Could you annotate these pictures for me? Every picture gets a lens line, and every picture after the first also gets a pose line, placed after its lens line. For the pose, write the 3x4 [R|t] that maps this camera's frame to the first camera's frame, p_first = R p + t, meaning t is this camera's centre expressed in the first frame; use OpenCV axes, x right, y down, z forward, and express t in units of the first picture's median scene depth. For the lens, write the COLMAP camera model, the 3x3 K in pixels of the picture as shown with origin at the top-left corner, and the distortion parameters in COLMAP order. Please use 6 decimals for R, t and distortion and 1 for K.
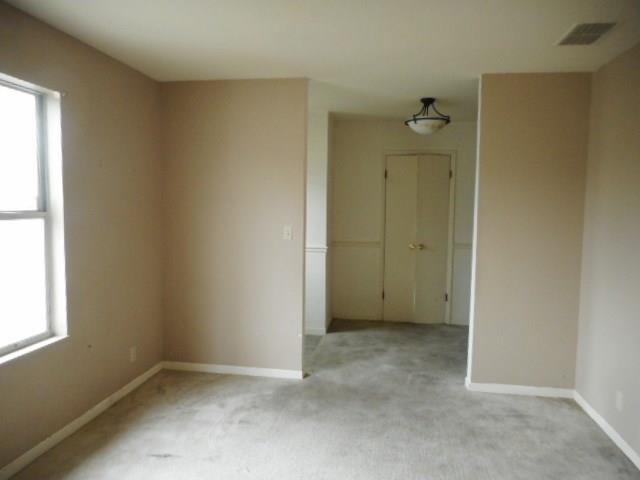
lens RADIAL K [[466.1, 0, 320.1], [0, 466.1, 235.1], [0, 0, 1]] dist [-0.026650, 0.005493]
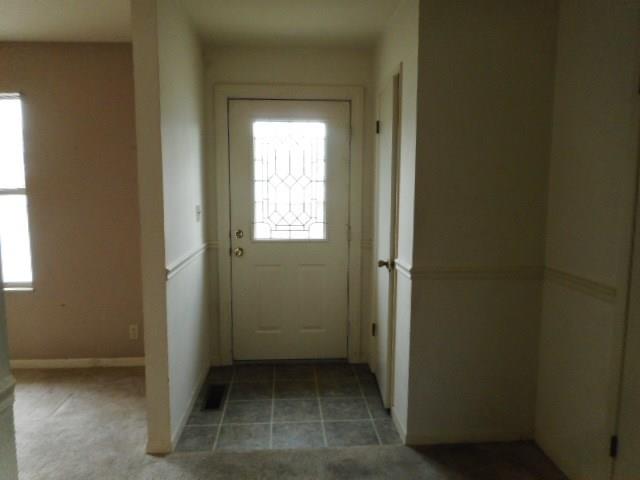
lens RADIAL K [[466.1, 0, 320.1], [0, 466.1, 235.1], [0, 0, 1]] dist [-0.026650, 0.005493]
pose [[0.223442, 0.087165, -0.970812, 0.696850], [-0.065870, 0.995067, 0.074182, -0.061121], [0.972489, 0.047372, 0.228081, 1.230683]]
